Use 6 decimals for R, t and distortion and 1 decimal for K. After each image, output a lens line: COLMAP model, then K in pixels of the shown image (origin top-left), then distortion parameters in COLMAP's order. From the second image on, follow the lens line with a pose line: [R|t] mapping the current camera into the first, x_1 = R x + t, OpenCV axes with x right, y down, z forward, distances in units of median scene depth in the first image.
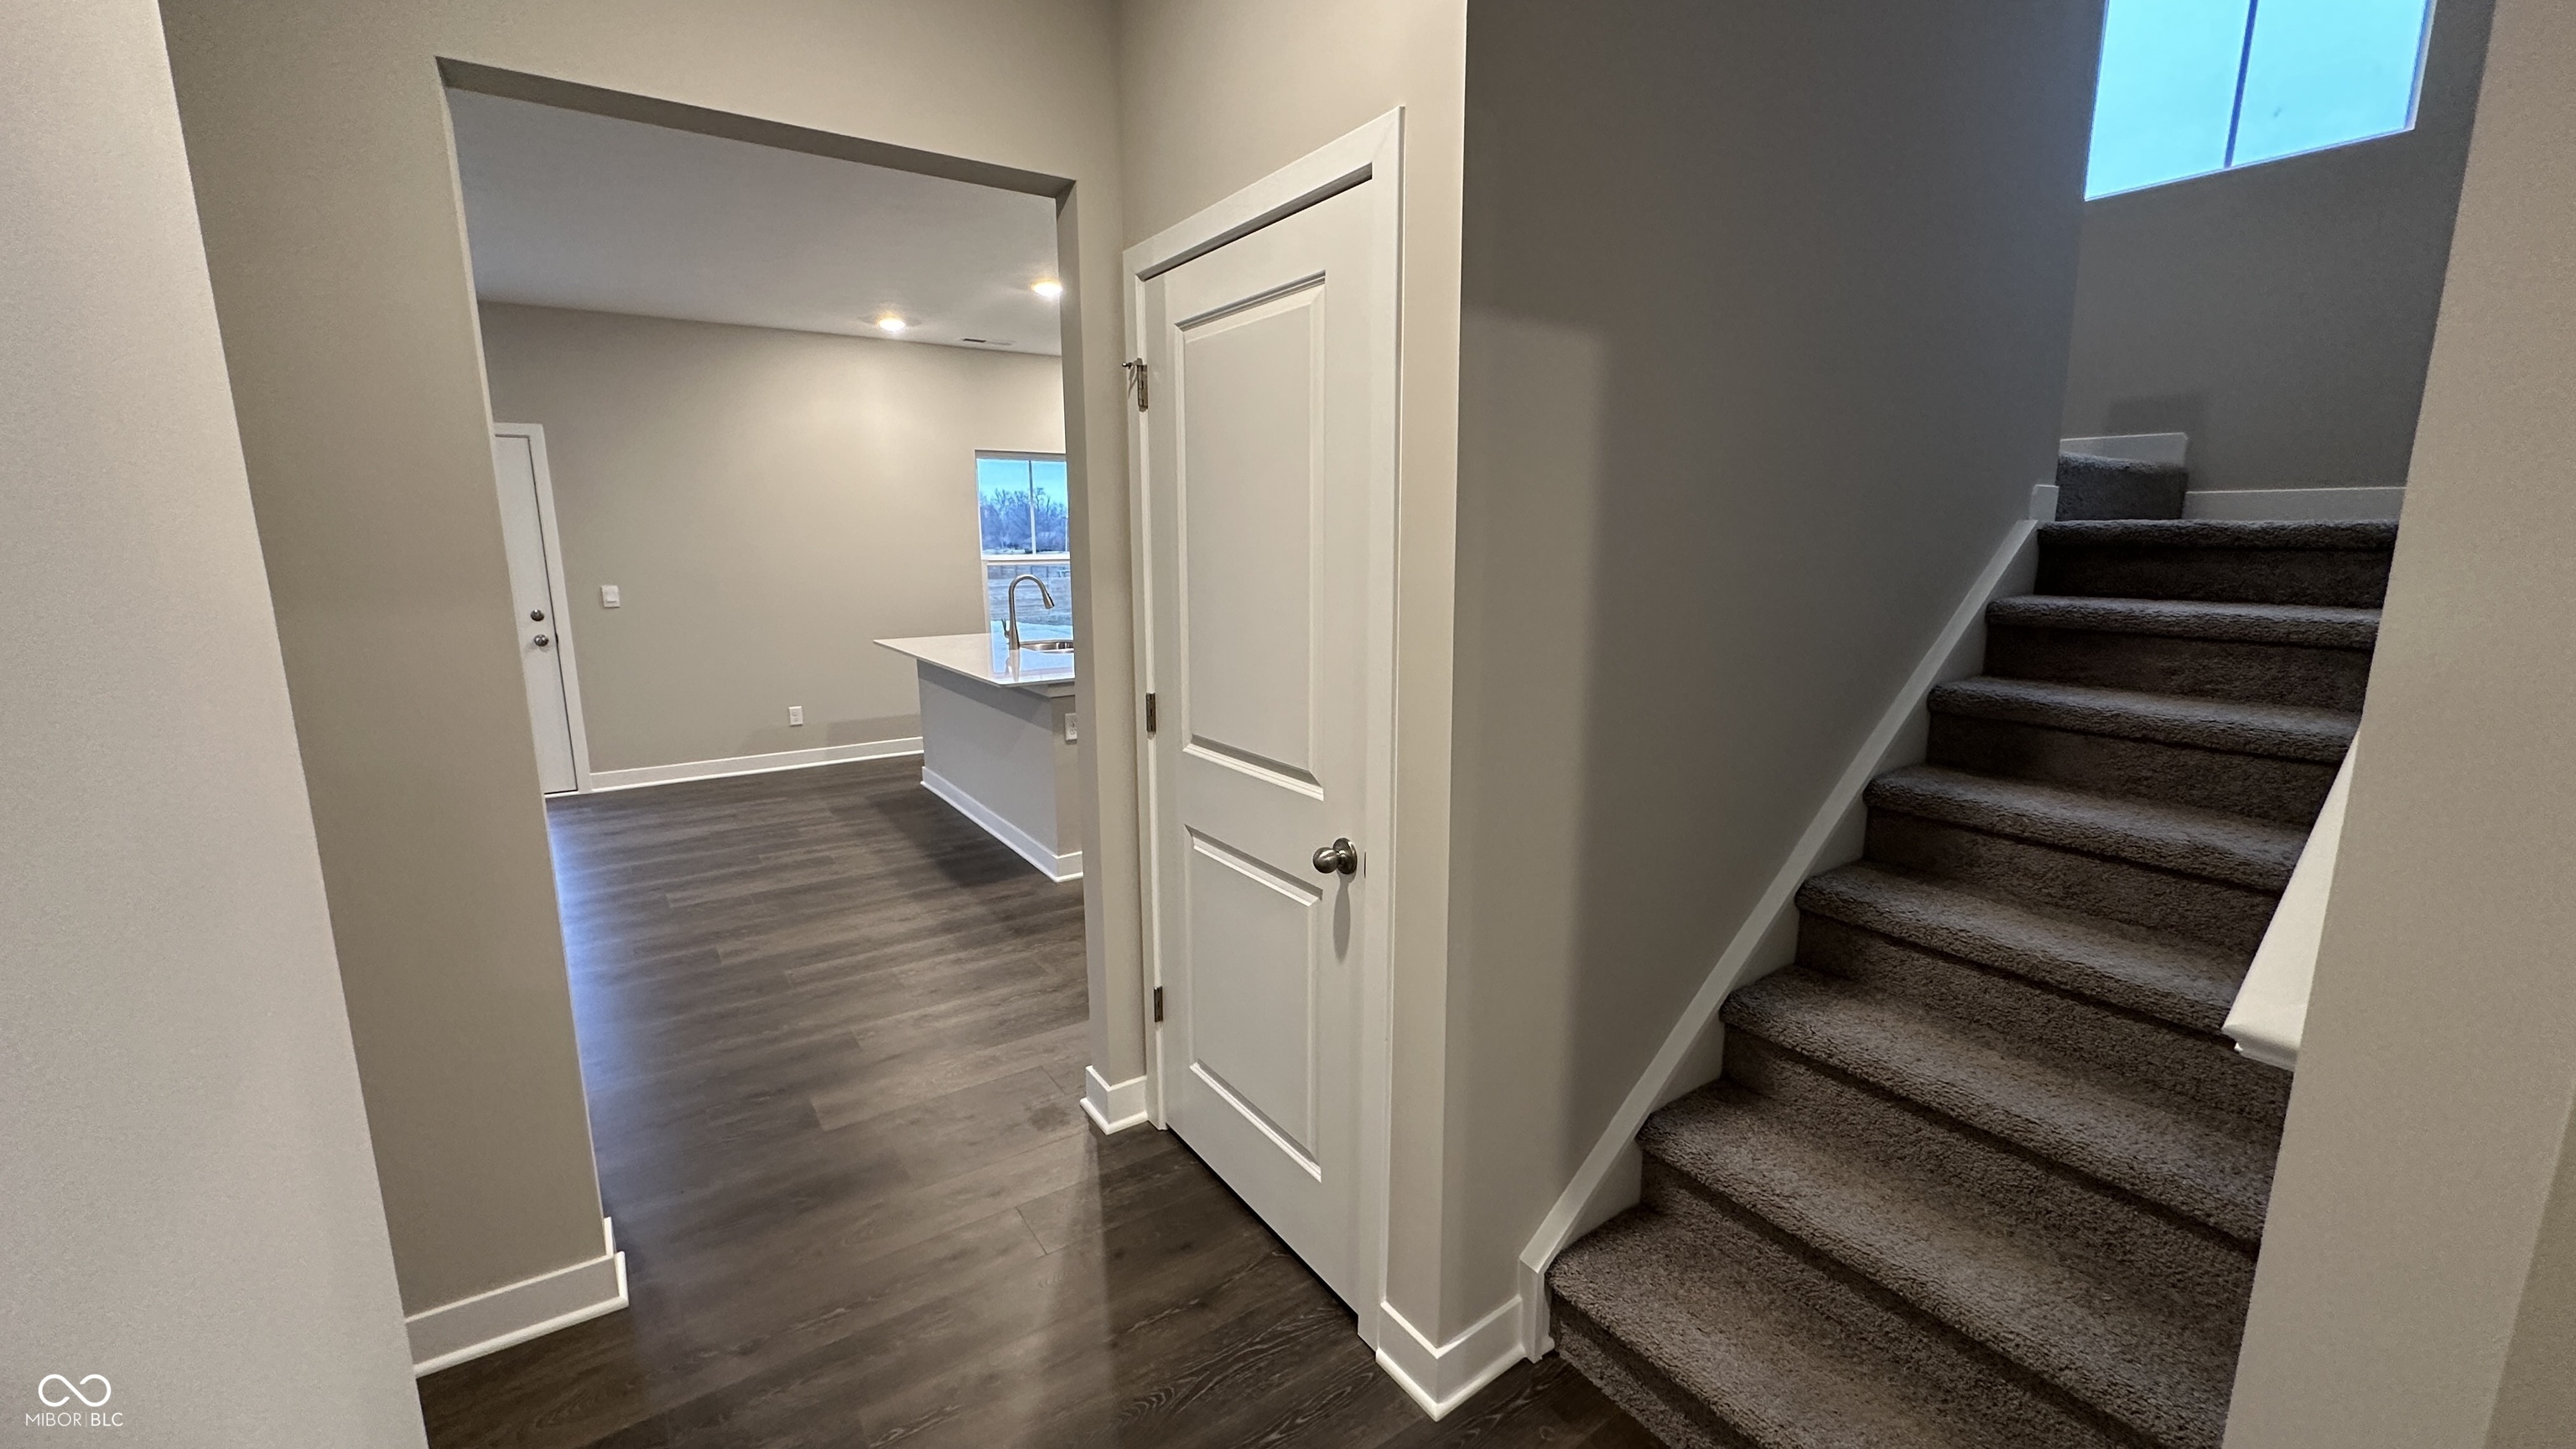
lens RADIAL K [[1023.6, 0, 1288.0], [0, 1023.6, 724.5], [0, 0, 1]] dist [-0.001768, 0.000318]
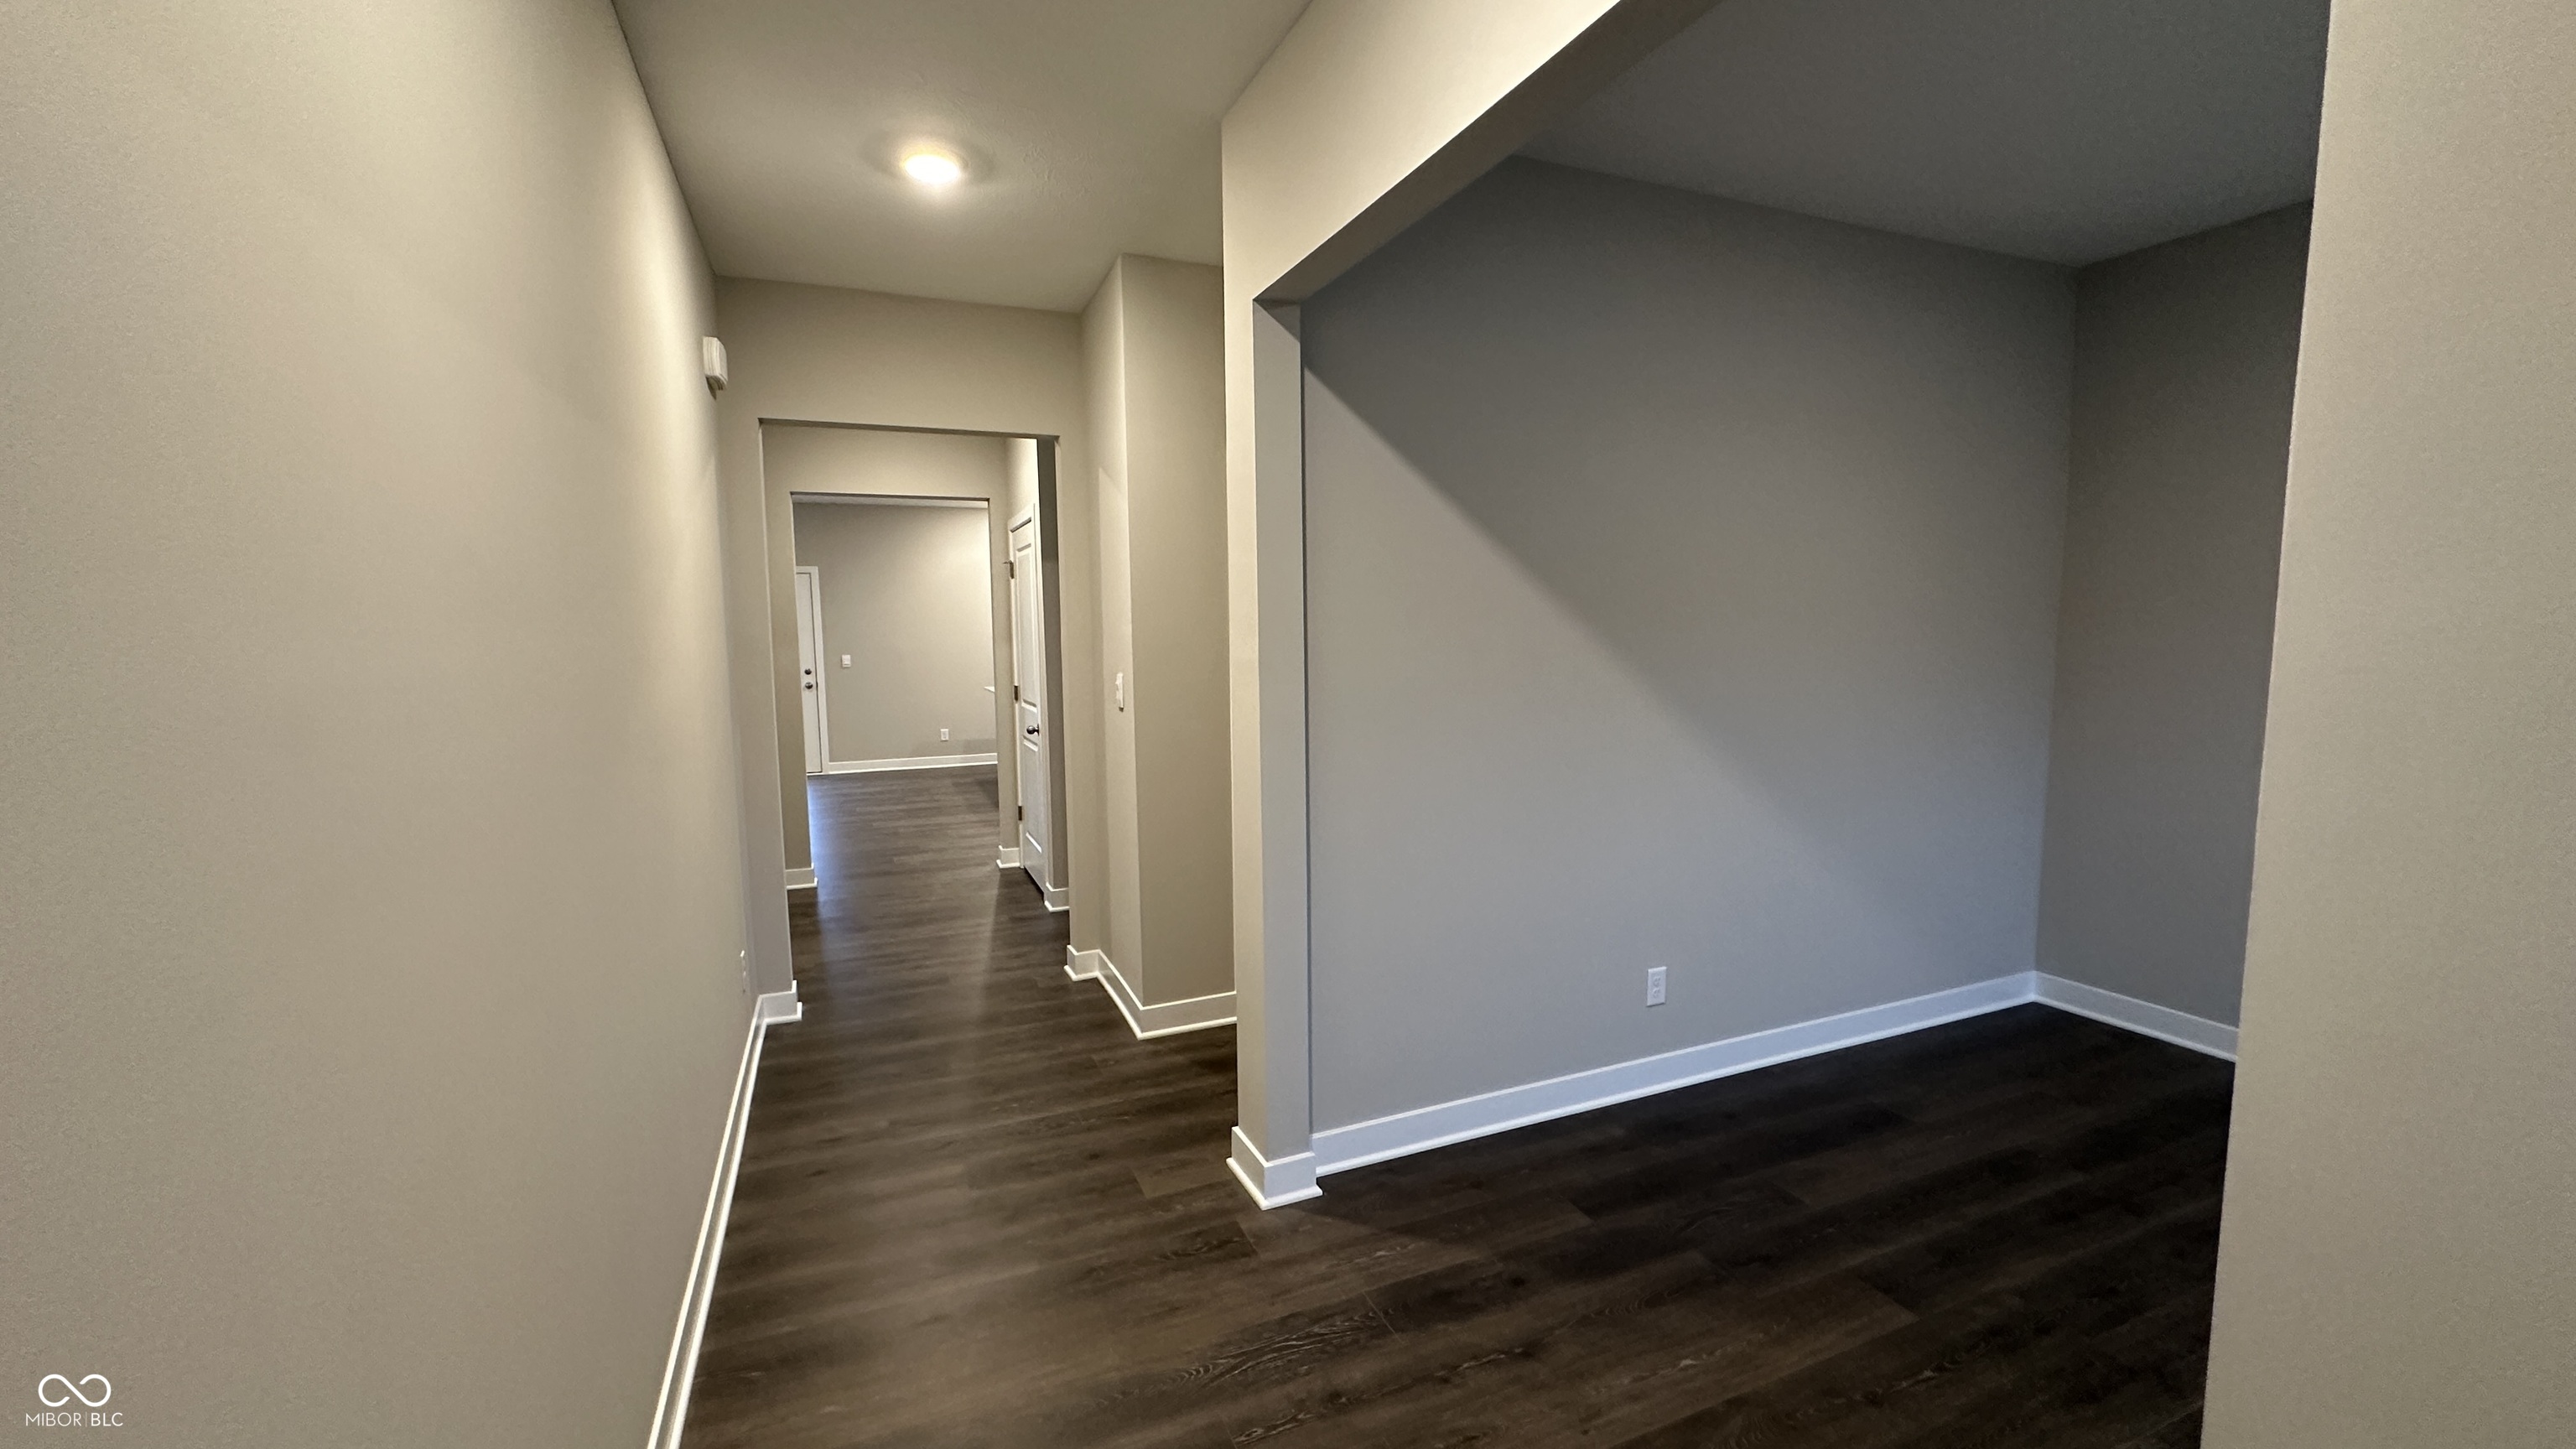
lens RADIAL K [[1023.6, 0, 1288.0], [0, 1023.6, 724.5], [0, 0, 1]] dist [-0.001768, 0.000318]
pose [[0.980965, 0.011664, -0.193836, 0.686601], [-0.028060, 0.996233, -0.082057, 0.171497], [0.192149, 0.085935, 0.977596, -0.911660]]
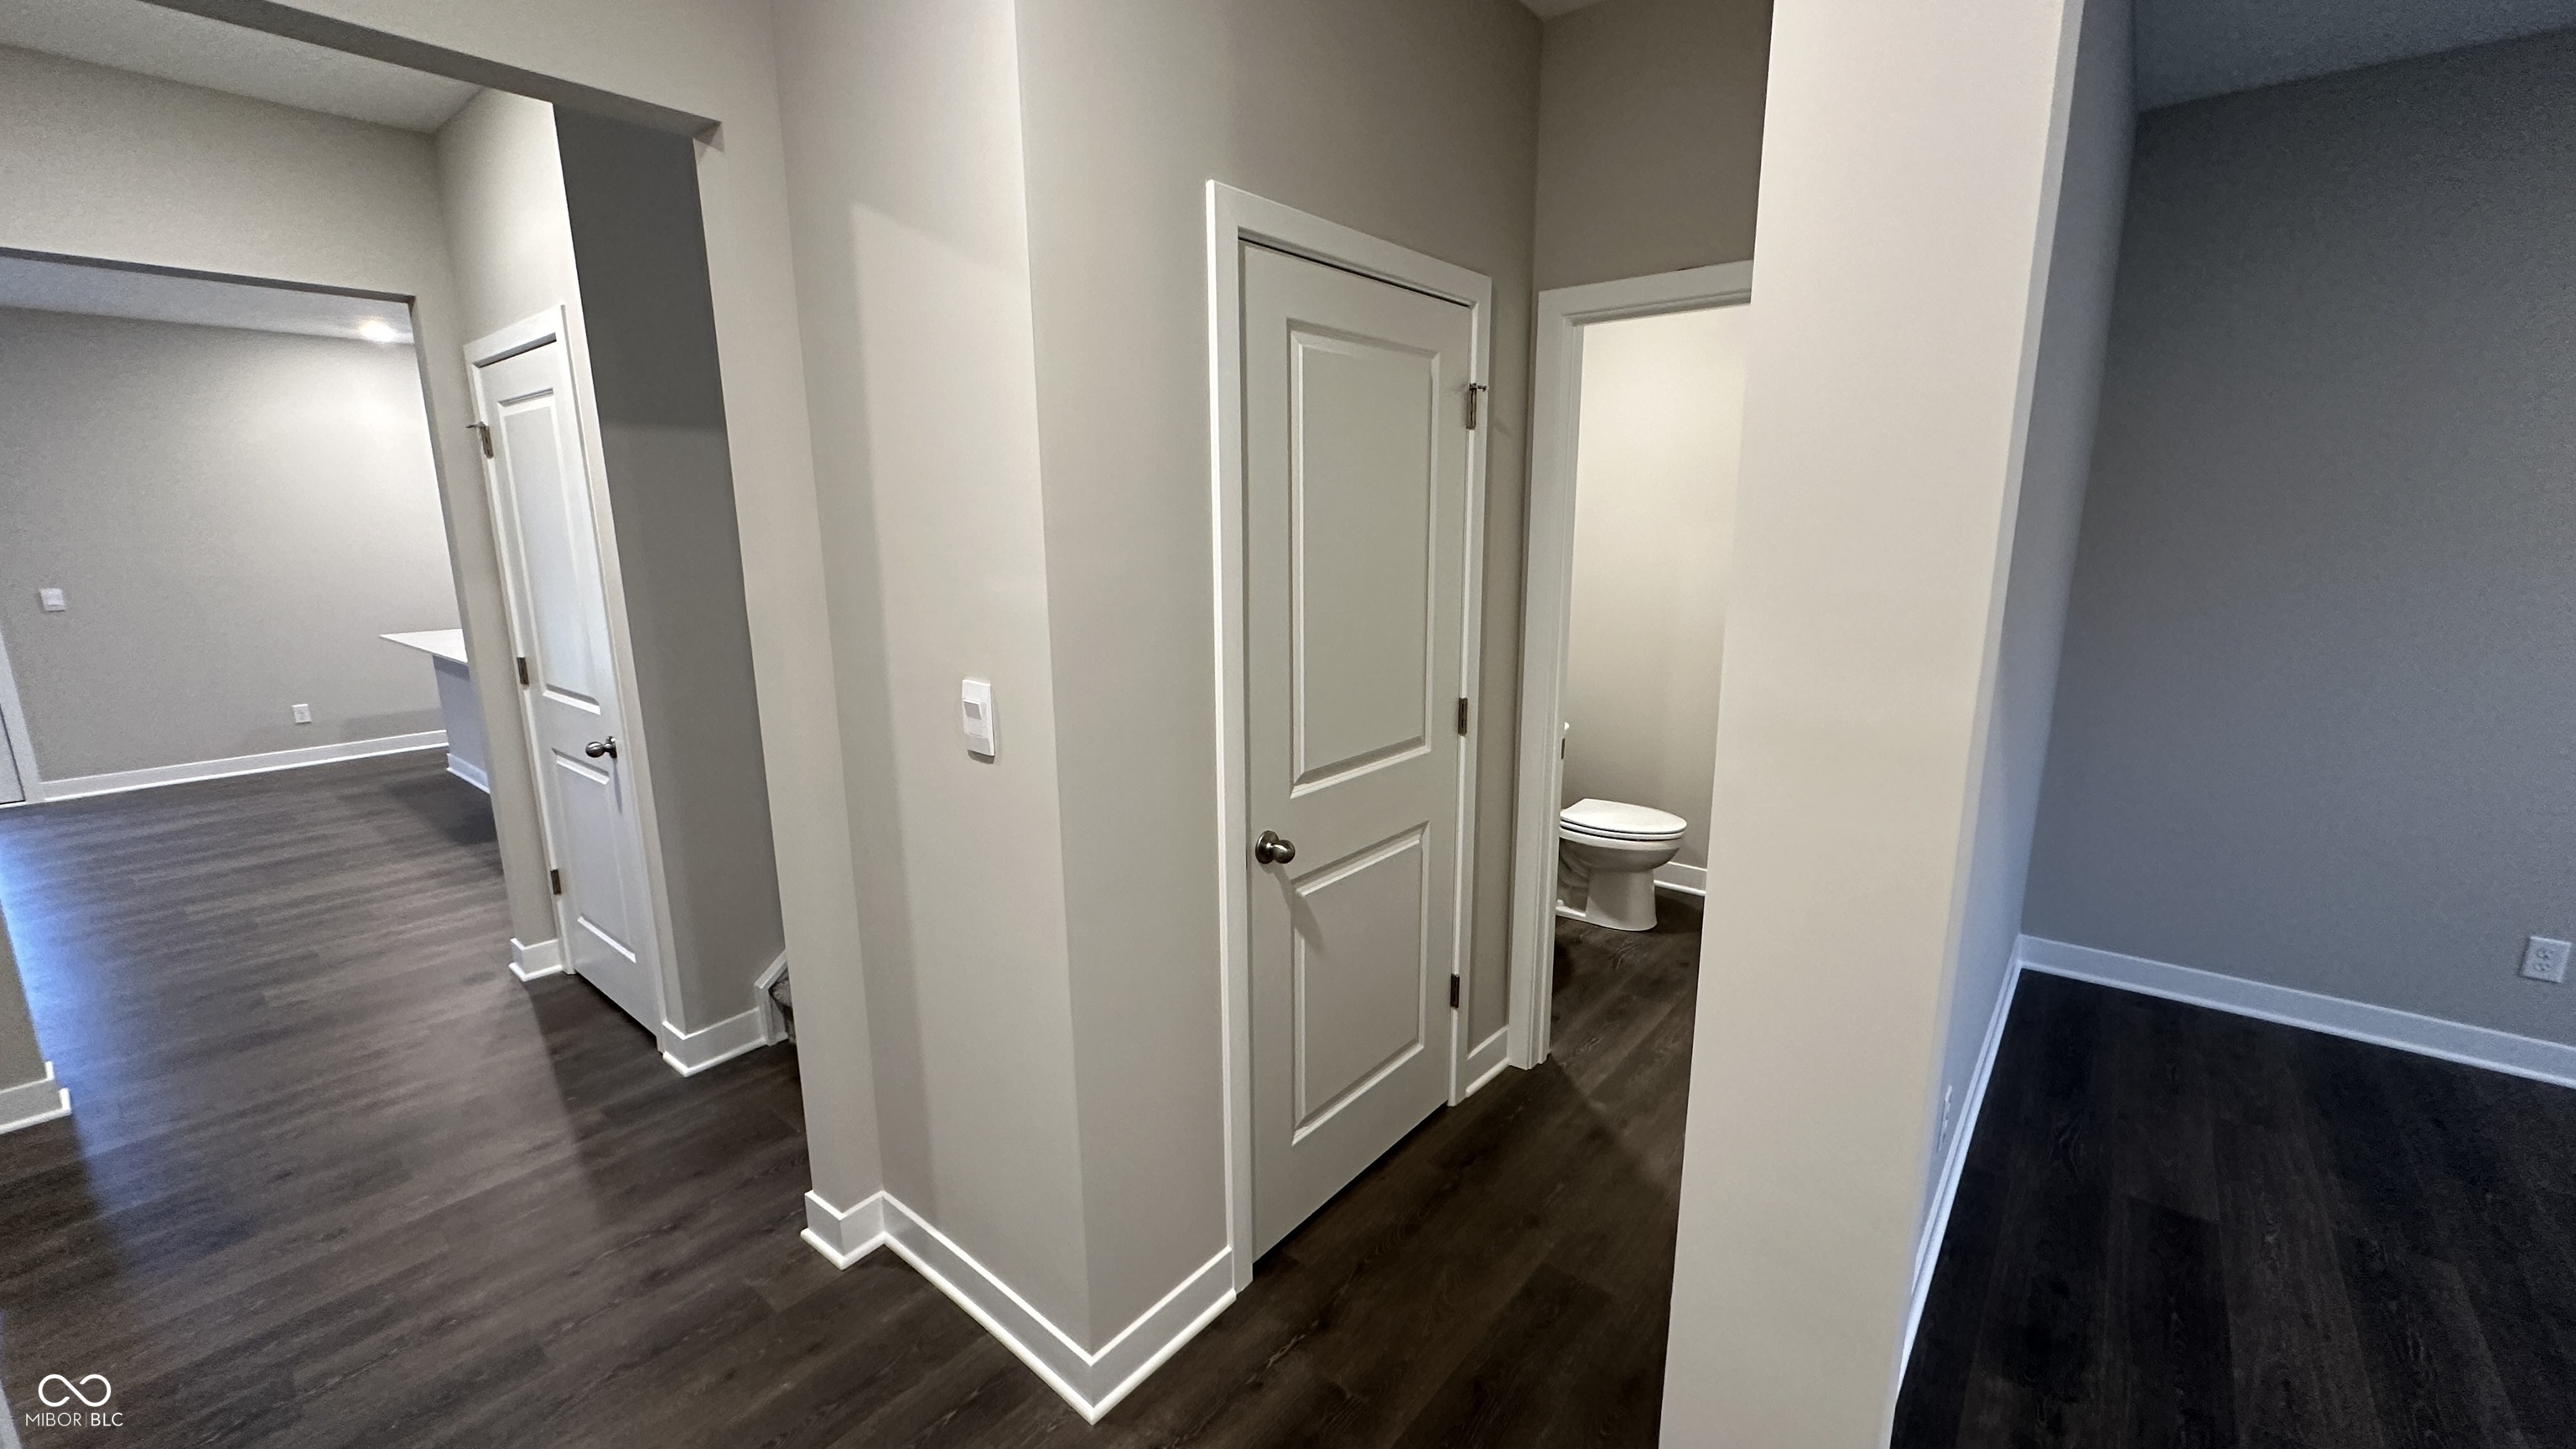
lens RADIAL K [[1023.6, 0, 1288.0], [0, 1023.6, 724.5], [0, 0, 1]] dist [-0.001768, 0.000318]
pose [[0.960787, -0.059566, 0.270814, 0.326567], [0.055119, 0.998191, 0.024002, 0.057346], [-0.271754, -0.008134, 0.962332, -0.425177]]
